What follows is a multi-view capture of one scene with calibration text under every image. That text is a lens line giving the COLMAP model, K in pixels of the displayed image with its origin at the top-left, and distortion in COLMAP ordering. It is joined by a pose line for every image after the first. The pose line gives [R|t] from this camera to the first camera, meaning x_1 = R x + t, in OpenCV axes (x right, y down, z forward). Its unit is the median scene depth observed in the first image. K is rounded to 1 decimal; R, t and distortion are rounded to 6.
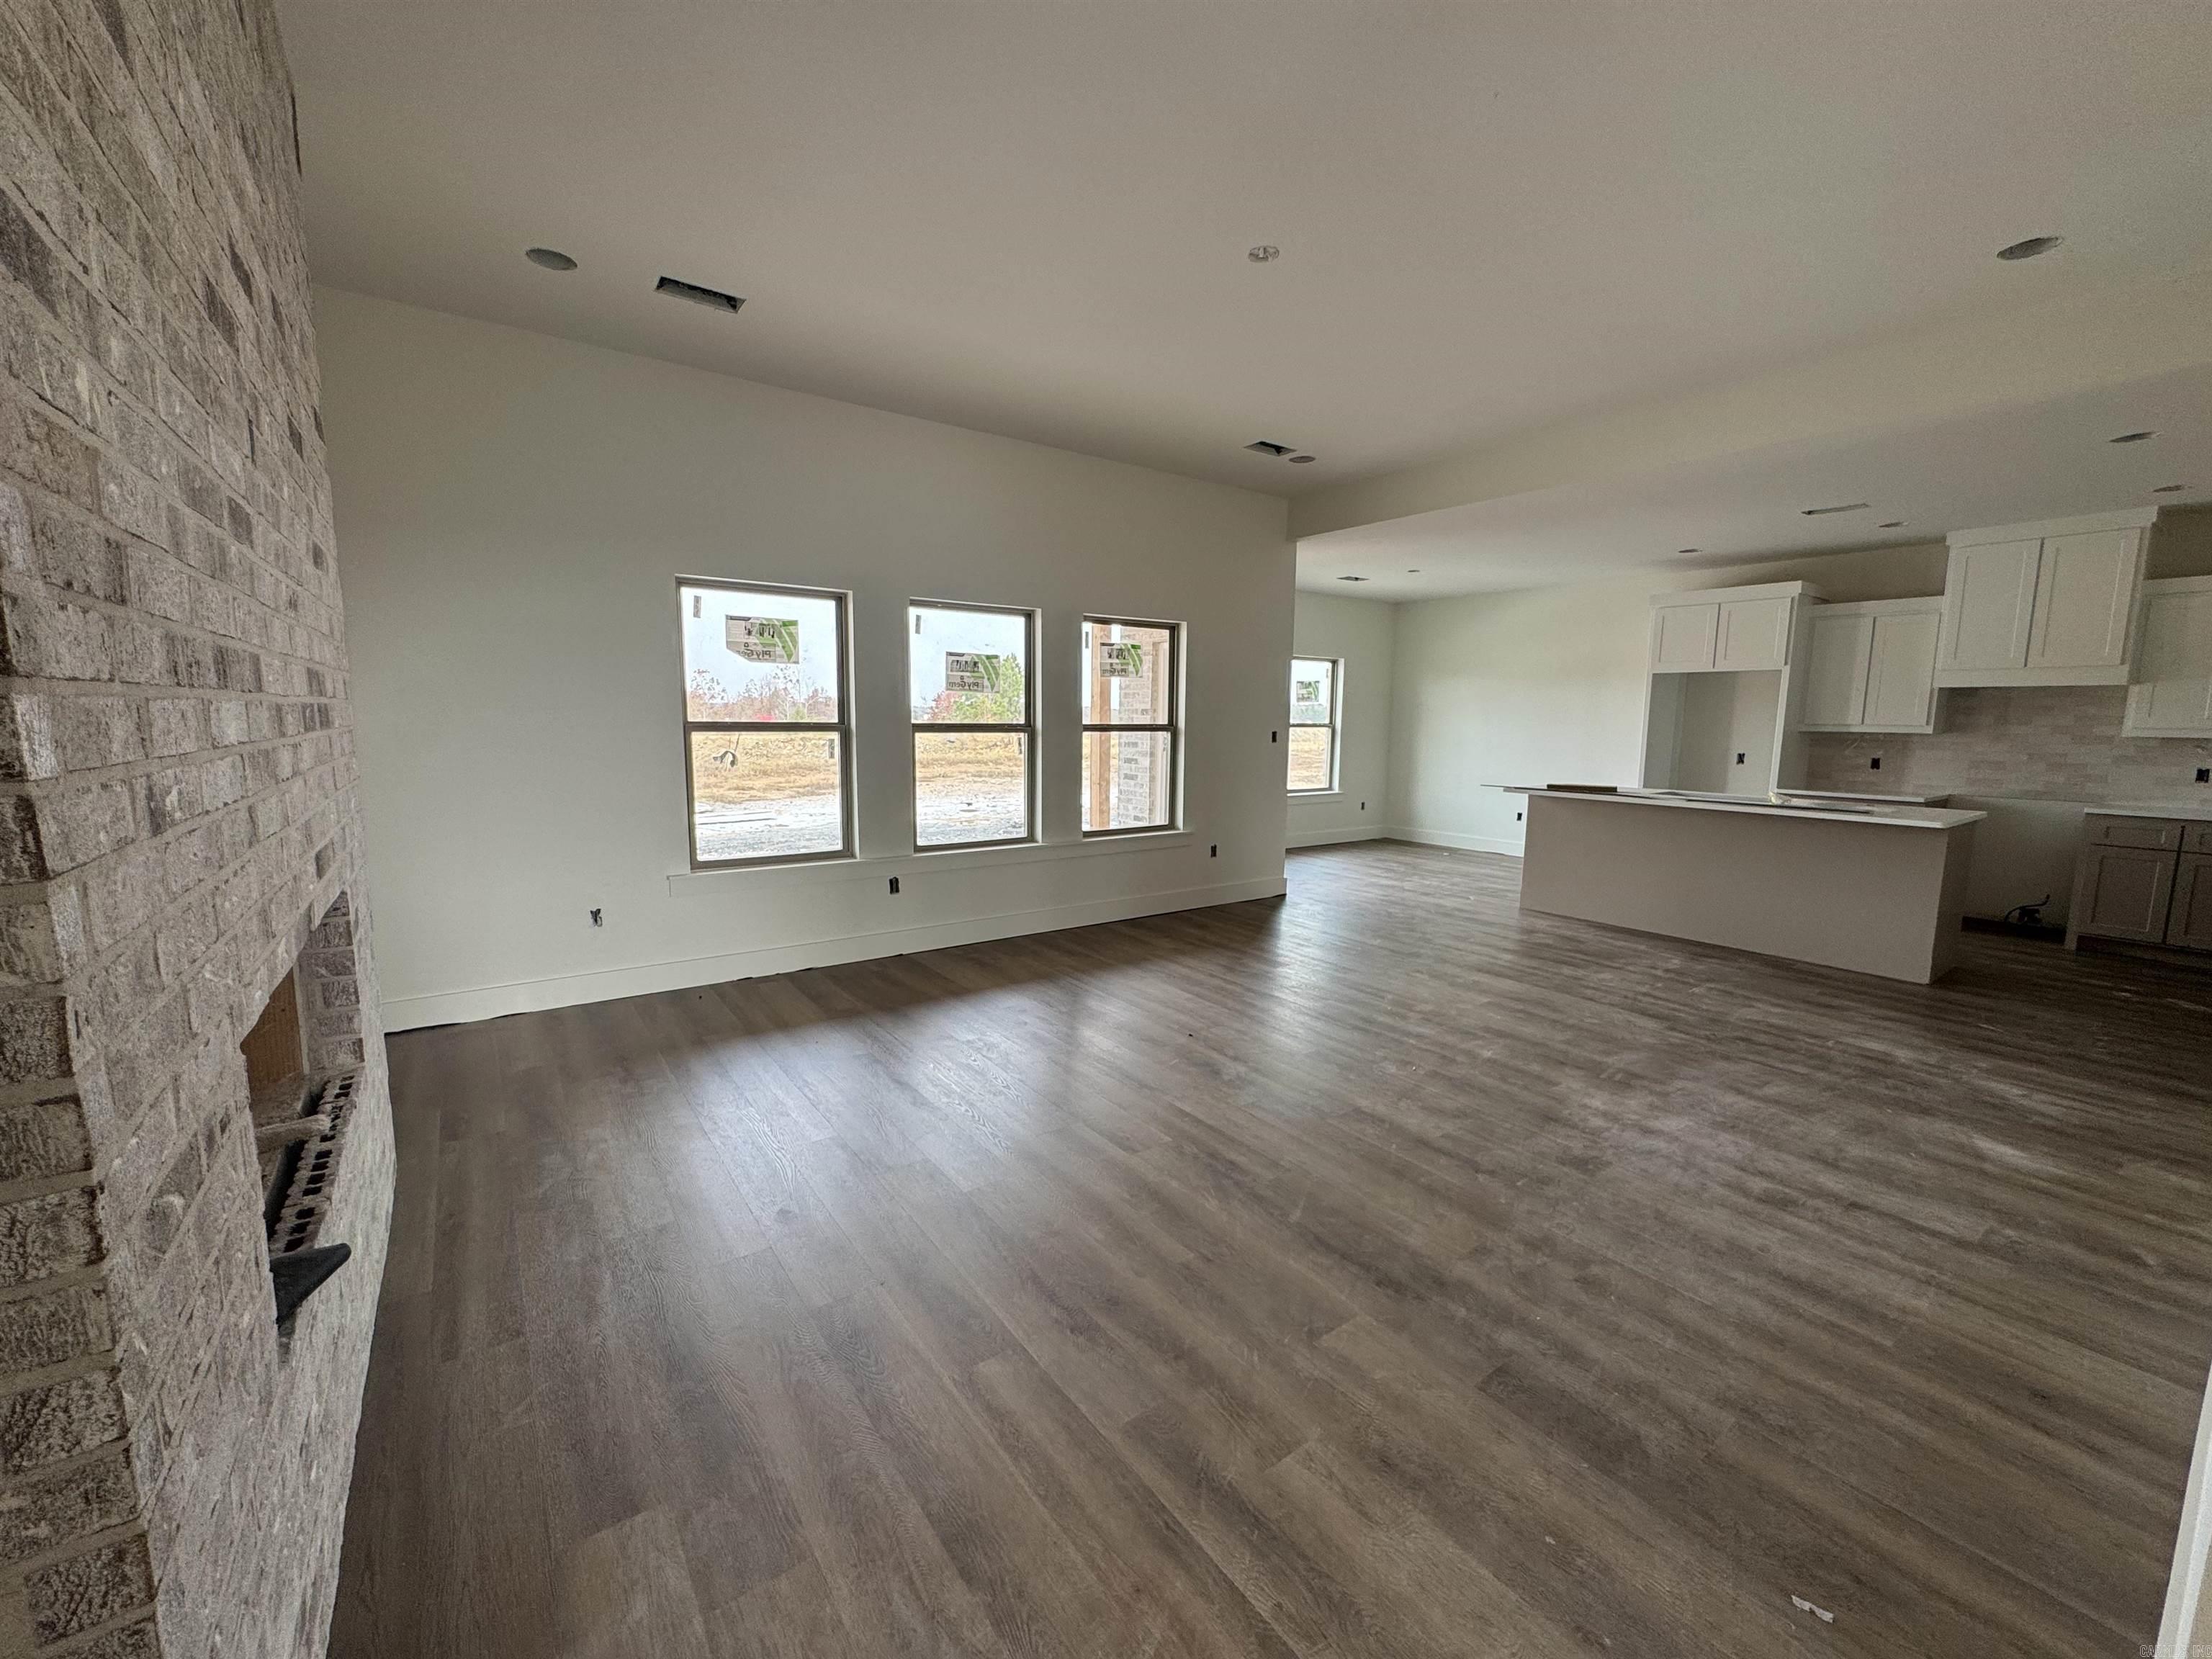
lens RADIAL K [[884.3, 0, 1105.1], [0, 884.3, 828.0], [0, 0, 1]] dist [-0.003003, -0.000151]
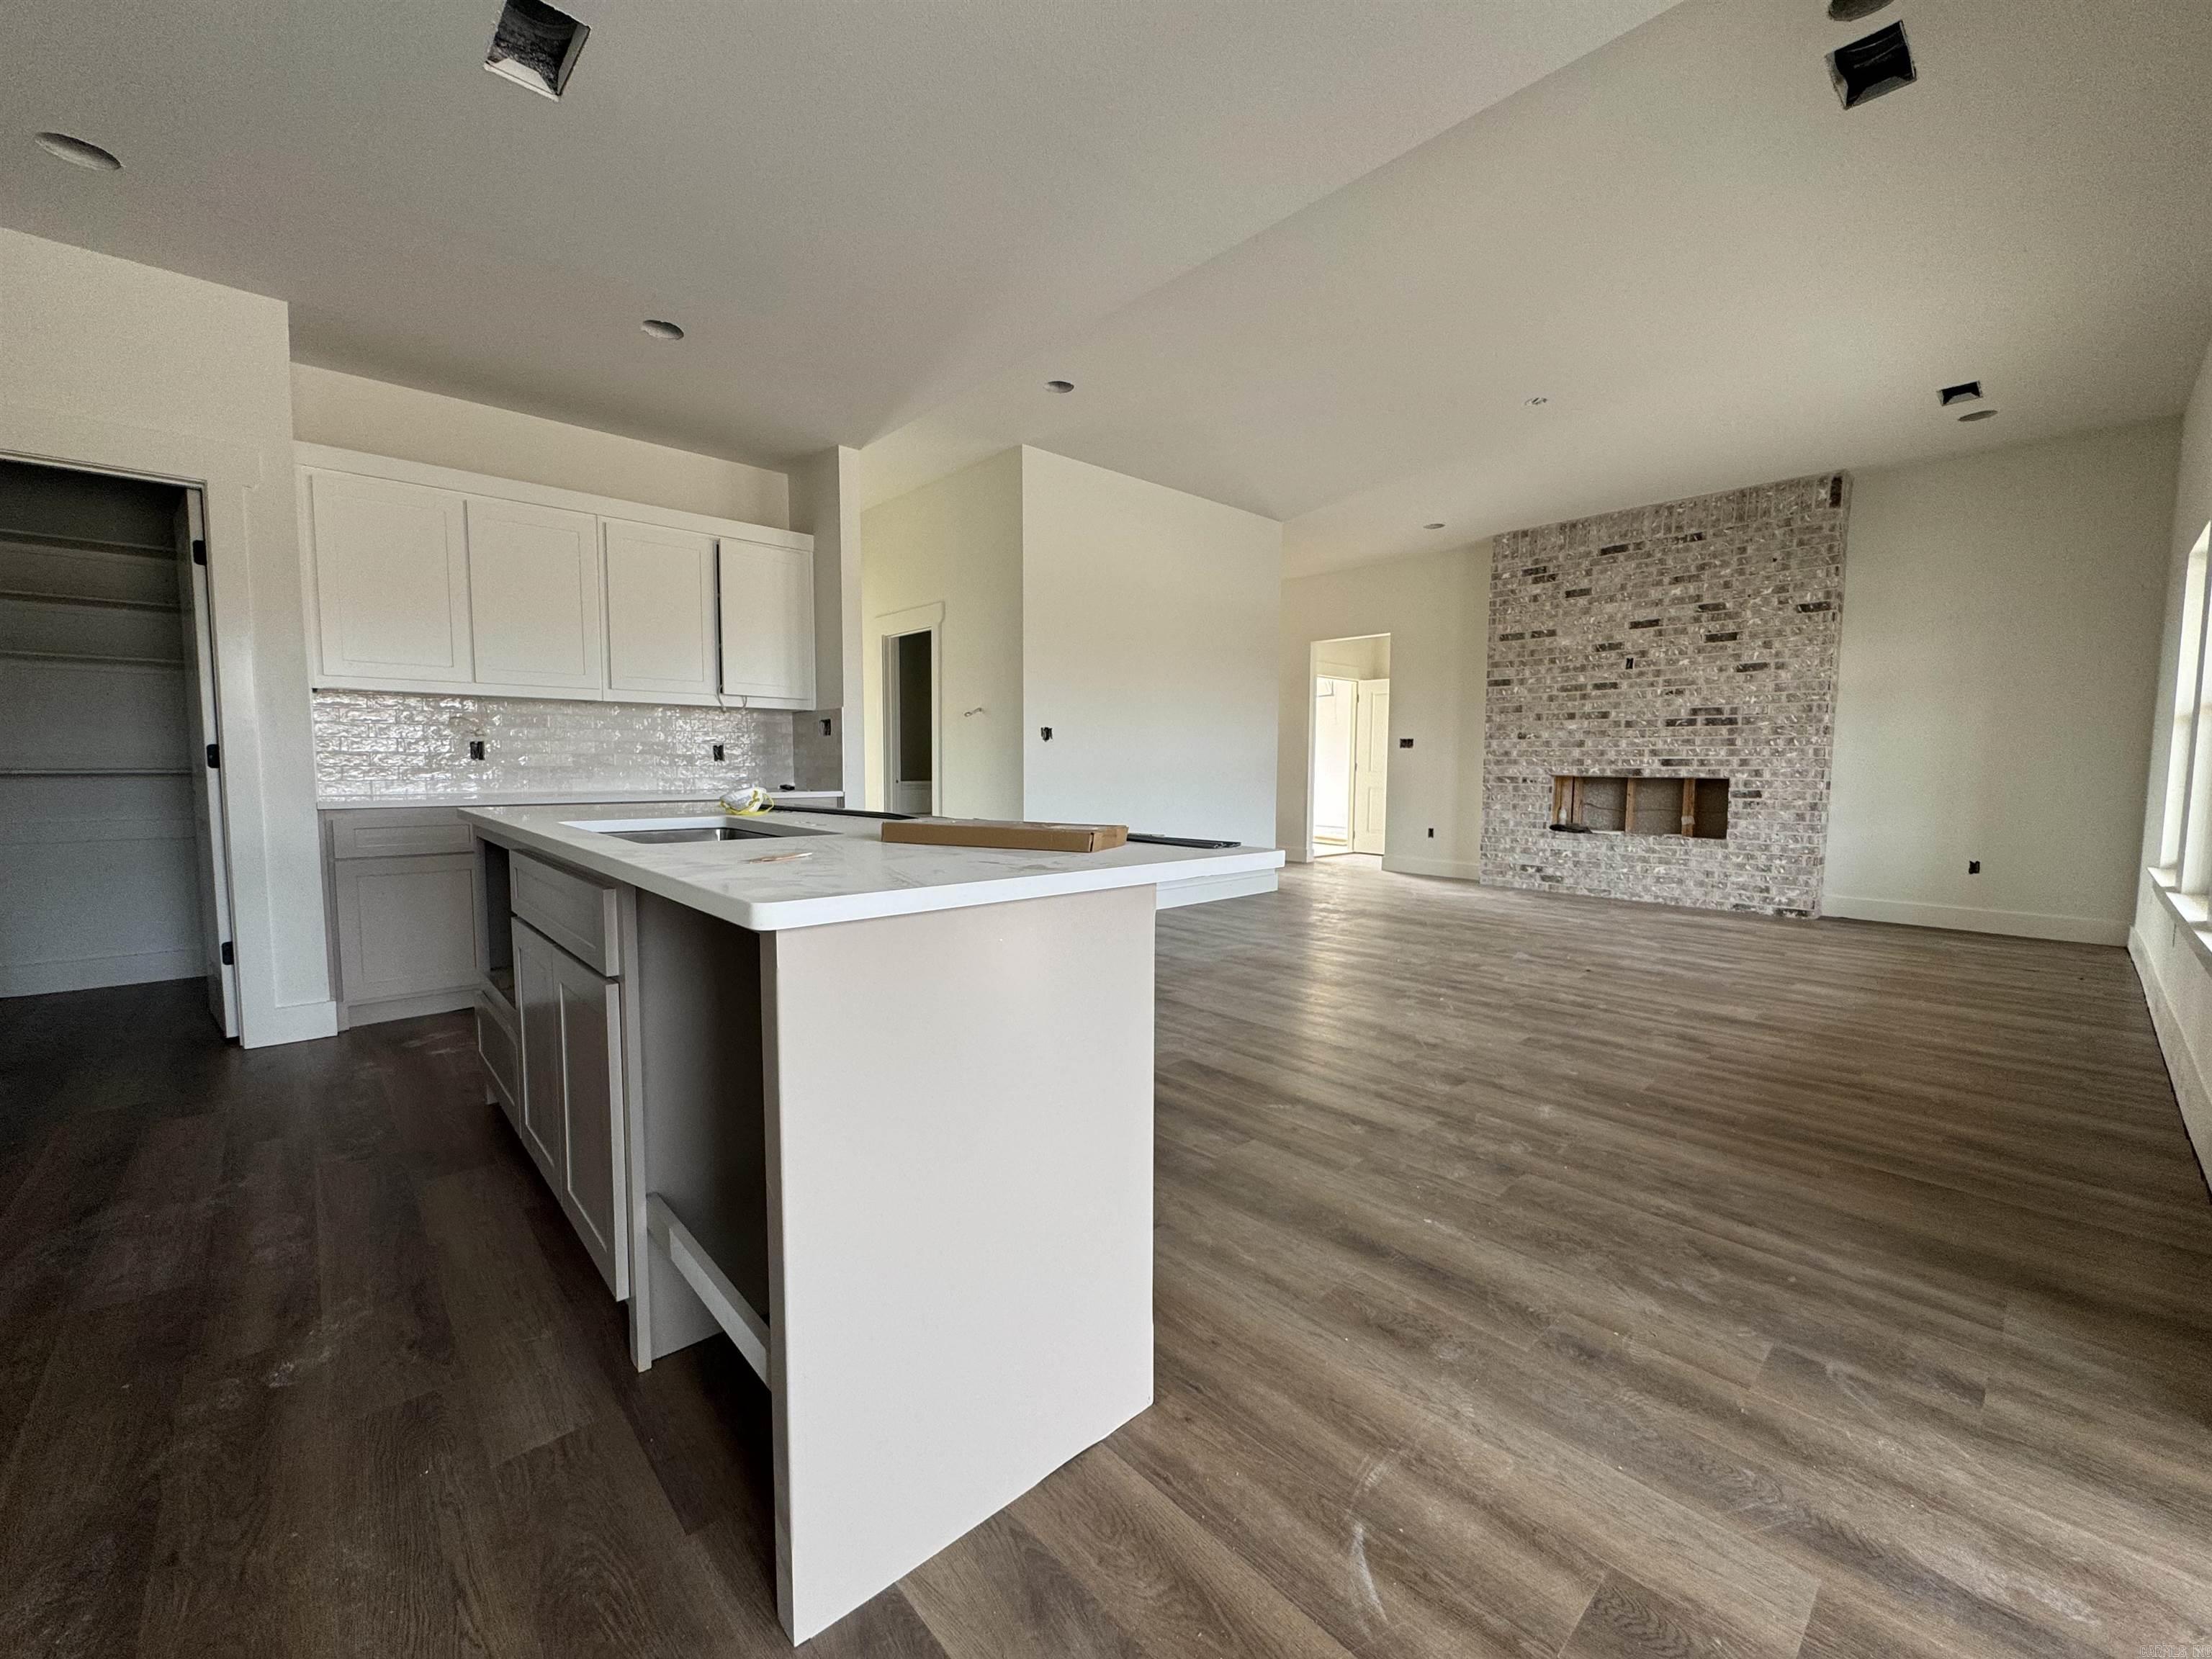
lens RADIAL K [[884.3, 0, 1106.2], [0, 884.3, 829.8], [0, 0, 1]] dist [-0.003003, -0.000151]
pose [[-0.993043, -0.007790, -0.117490, 0.755777], [-0.031455, 0.979099, 0.200939, -0.141344], [0.113469, 0.203237, -0.972533, 1.764398]]
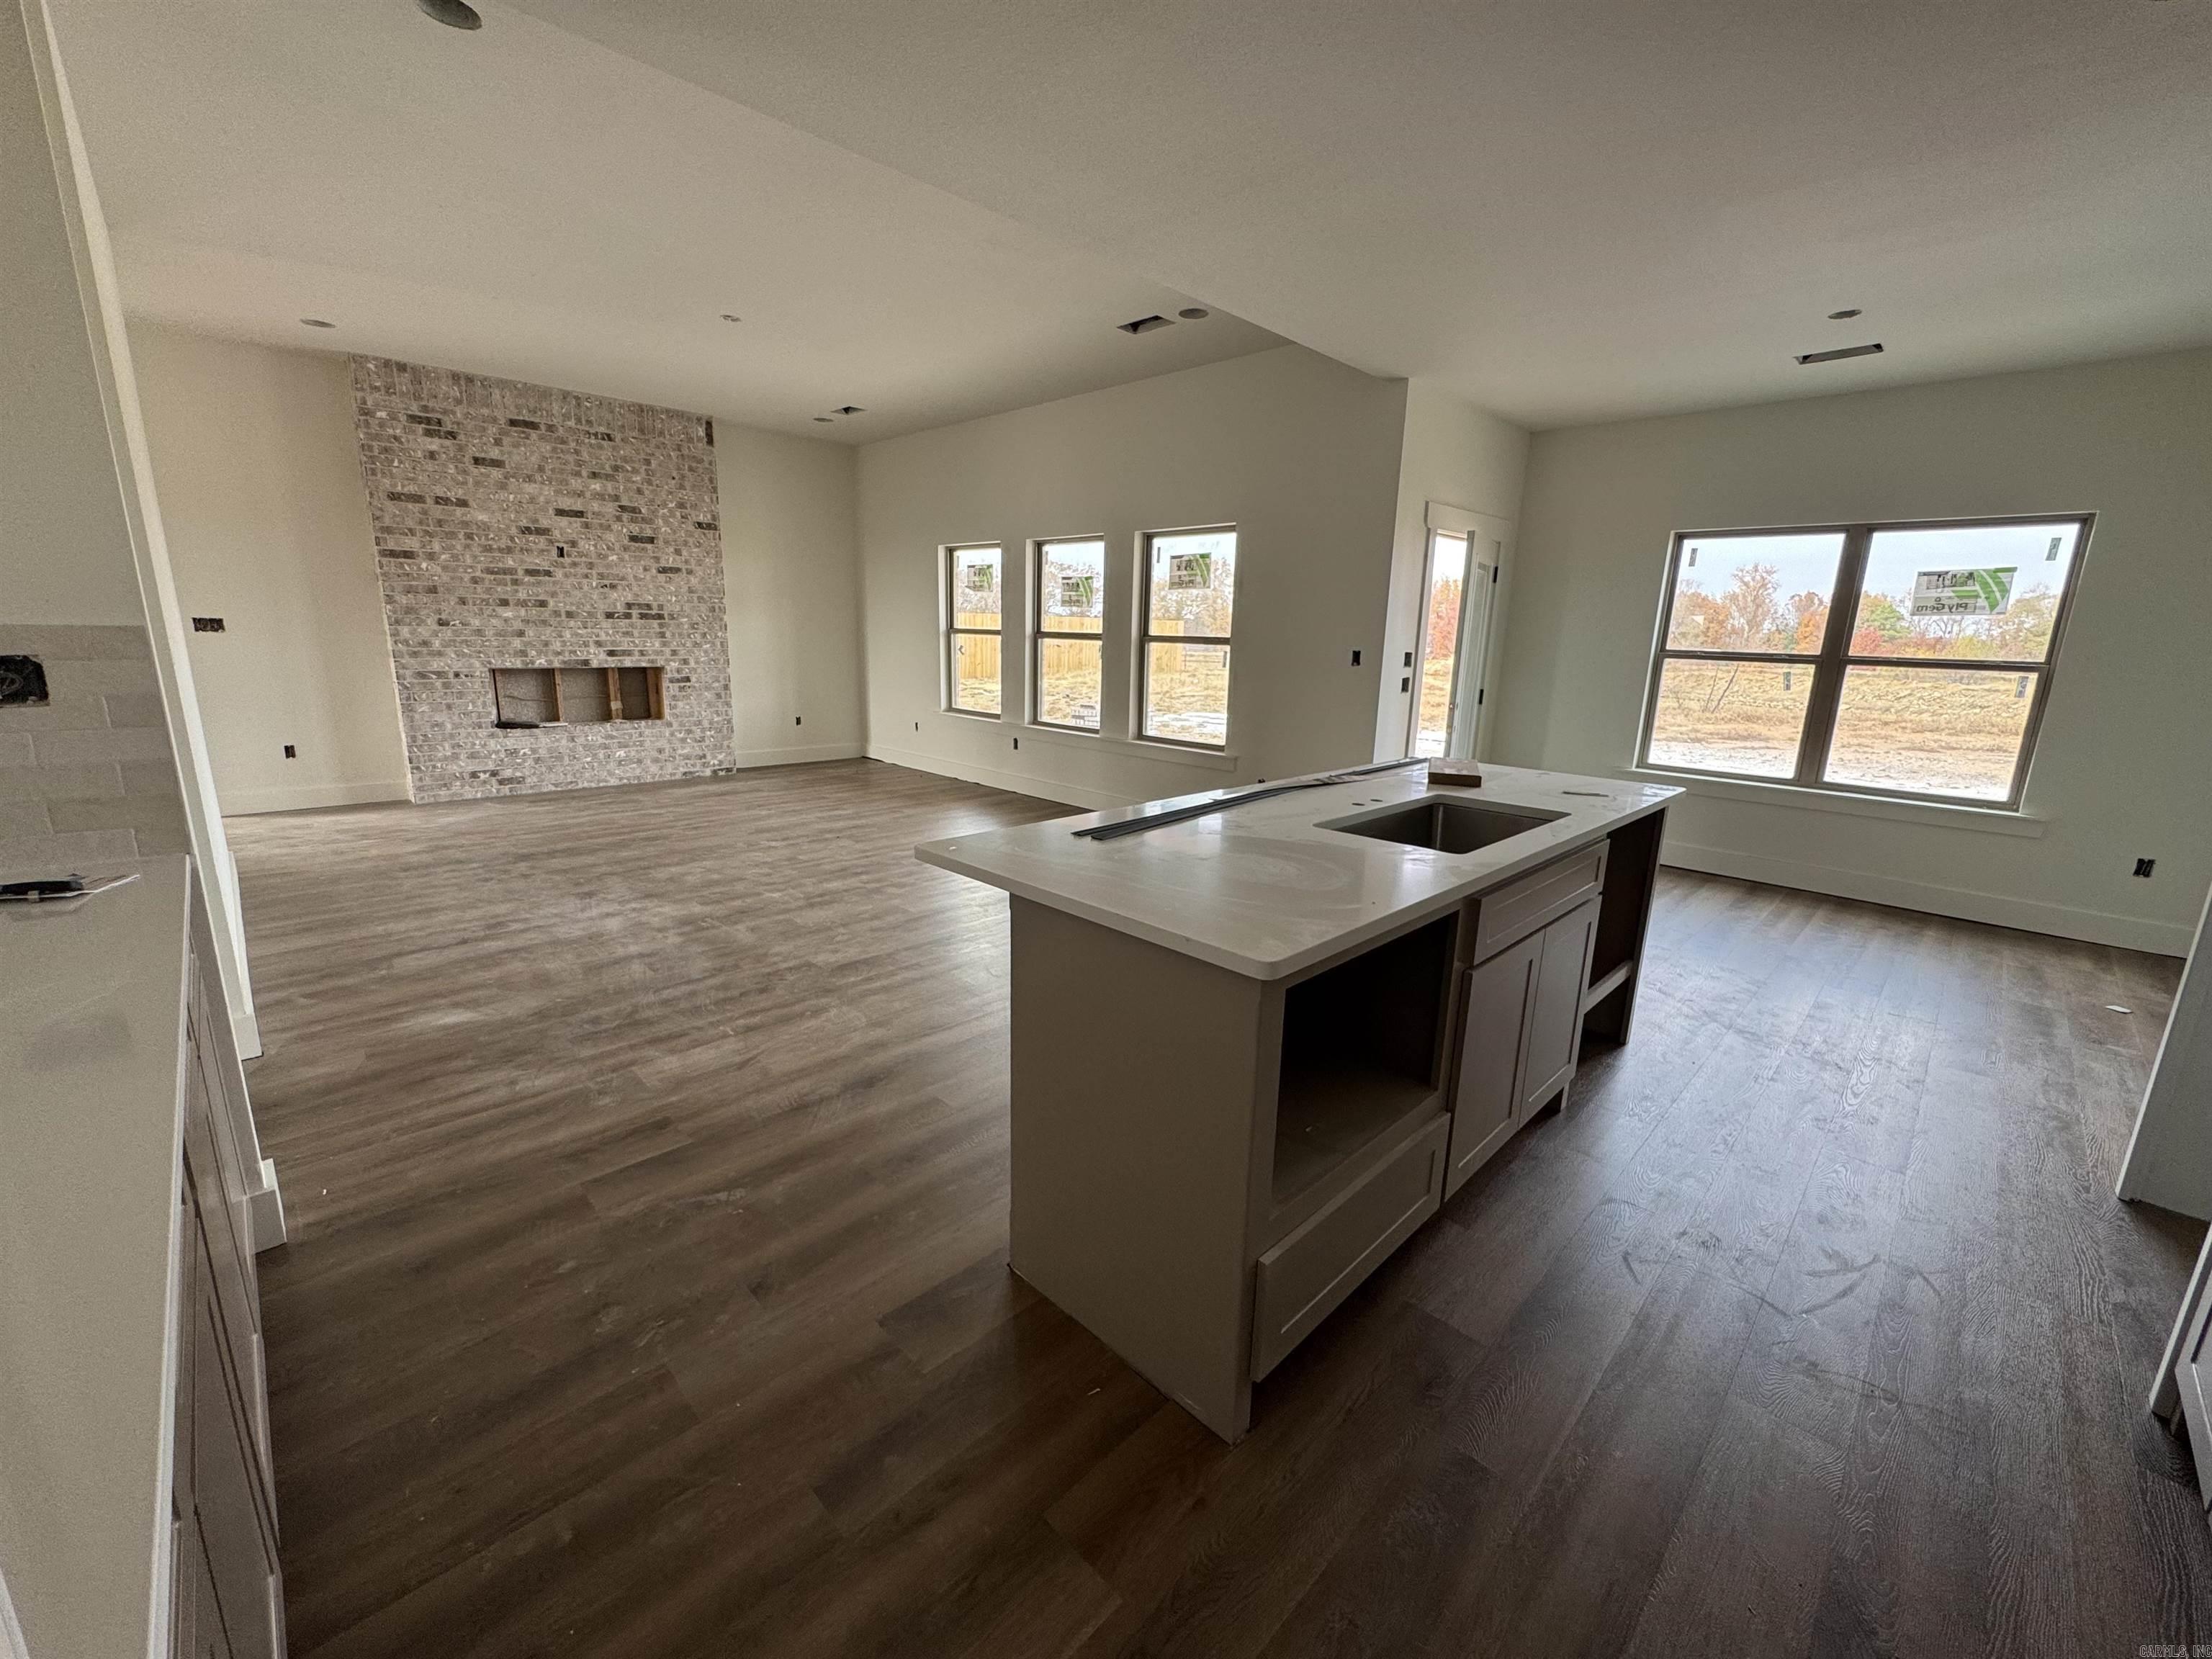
lens RADIAL K [[884.3, 0, 1107.3], [0, 884.3, 829.2], [0, 0, 1]] dist [-0.003003, -0.000151]
pose [[0.157718, 0.212582, -0.964331, 1.387260], [-0.149375, 0.970452, 0.189501, -0.110176], [0.976121, 0.114160, 0.184813, 1.014906]]
